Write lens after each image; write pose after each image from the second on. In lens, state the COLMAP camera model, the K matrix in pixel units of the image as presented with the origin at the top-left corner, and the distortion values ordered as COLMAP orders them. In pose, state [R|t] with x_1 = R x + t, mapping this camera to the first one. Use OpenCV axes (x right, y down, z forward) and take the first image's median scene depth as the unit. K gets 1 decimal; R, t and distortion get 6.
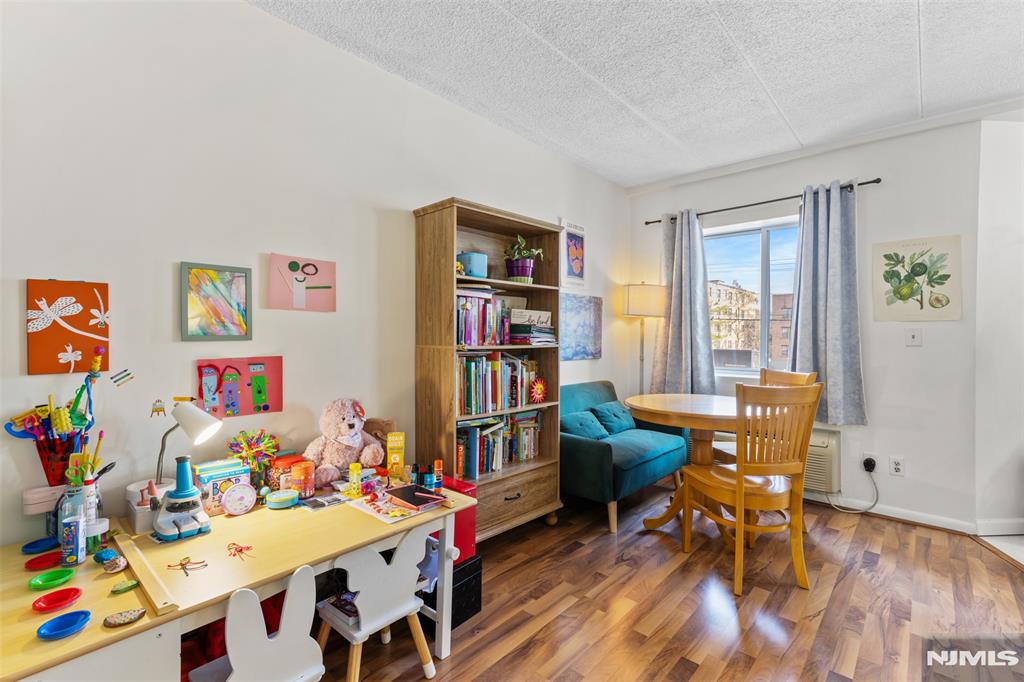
lens RADIAL K [[461.3, 0, 509.7], [0, 461.3, 338.5], [0, 0, 1]] dist [0.011663, -0.000336]
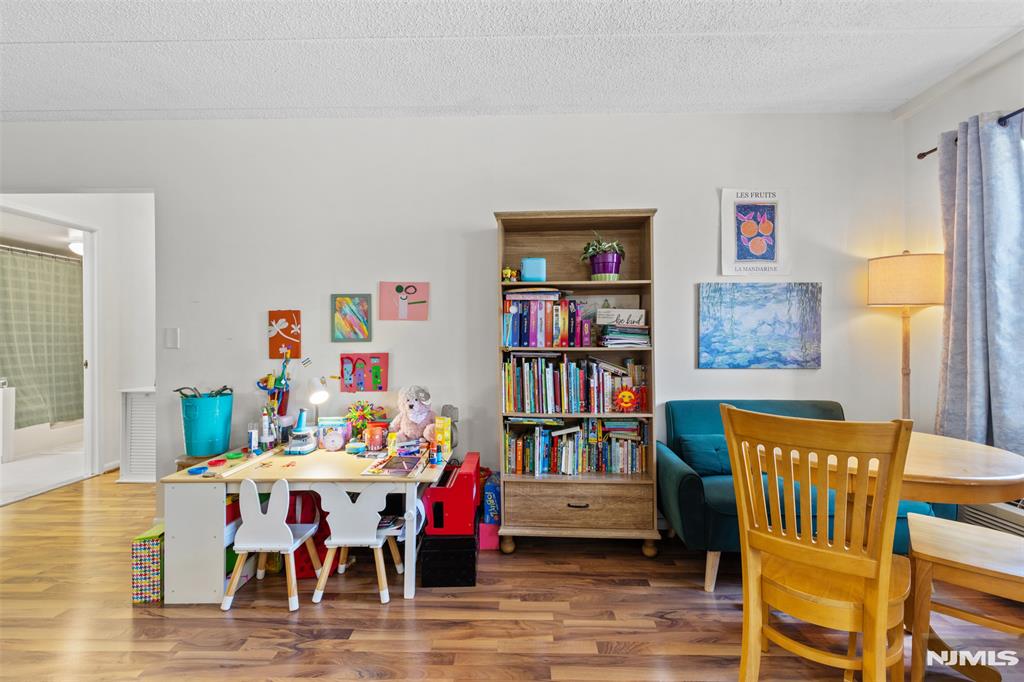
lens RADIAL K [[471.5, 0, 512.0], [0, 471.5, 341.0], [0, 0, 1]] dist [0.008004, -0.000010]
pose [[0.655733, -0.002911, -0.754987, 0.666174], [0.000005, 0.999993, -0.003852, 0.005490], [0.754993, 0.002522, 0.655729, 0.256752]]
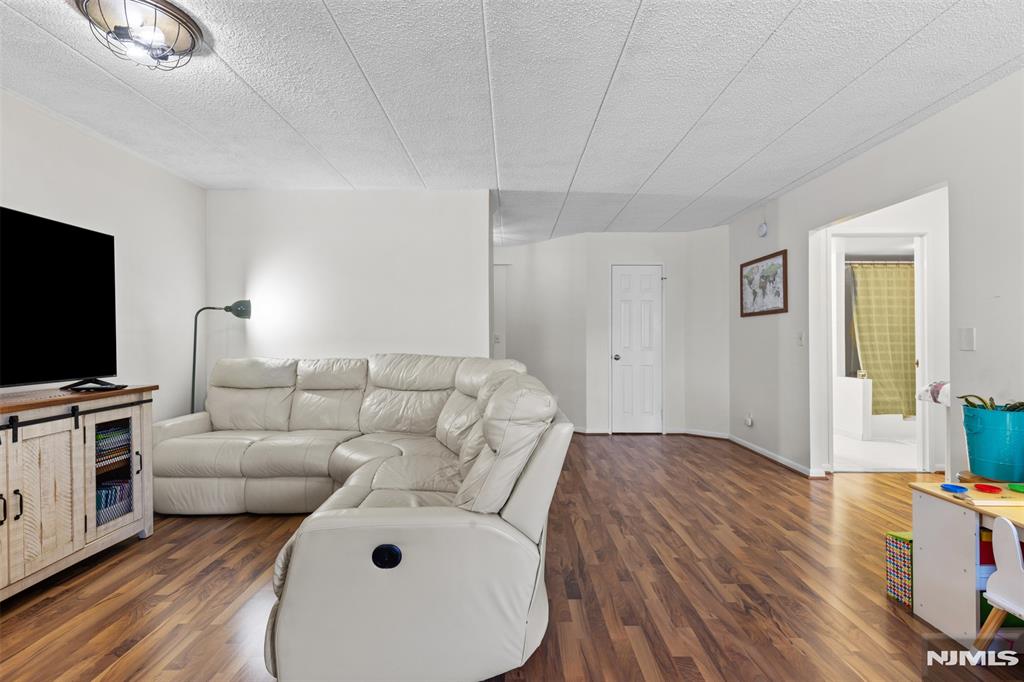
lens RADIAL K [[460.9, 0, 513.7], [0, 460.9, 334.8], [0, 0, 1]] dist [0.008306, -0.000299]
pose [[-0.735807, -0.010433, -0.677110, 0.682127], [-0.008596, 0.999945, -0.006067, -0.001177], [0.677136, 0.001356, -0.735856, 0.467949]]
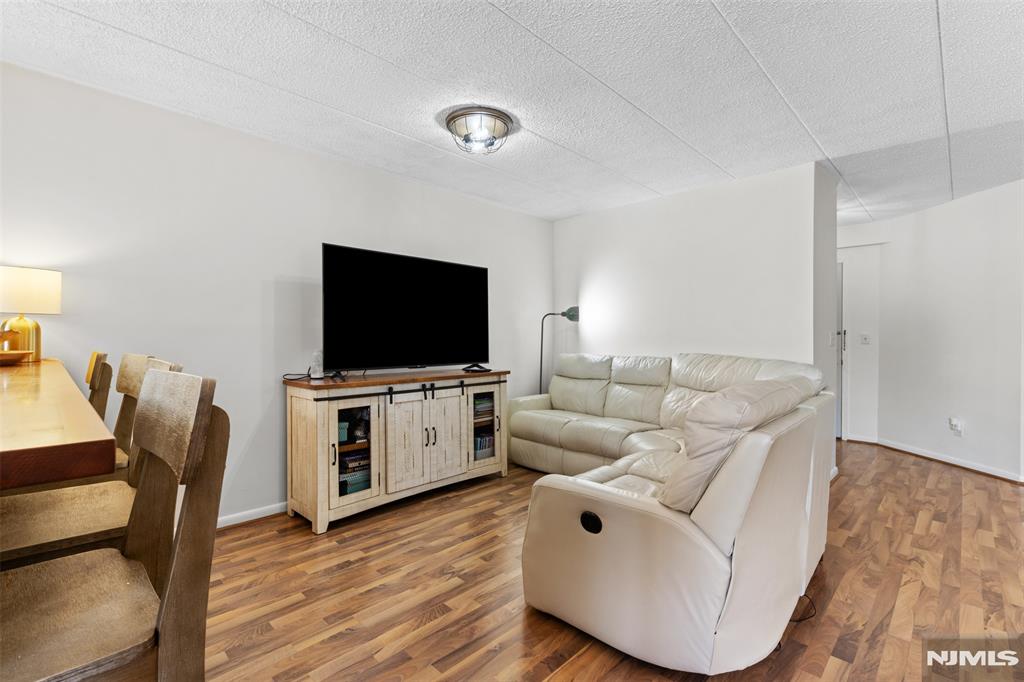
lens RADIAL K [[461.3, 0, 509.7], [0, 461.3, 338.5], [0, 0, 1]] dist [0.011663, -0.000336]
pose [[-0.999296, -0.008740, 0.036495, 0.494860], [-0.008335, 0.999902, 0.011211, -0.006070], [-0.036590, 0.010899, -0.999271, 0.630177]]
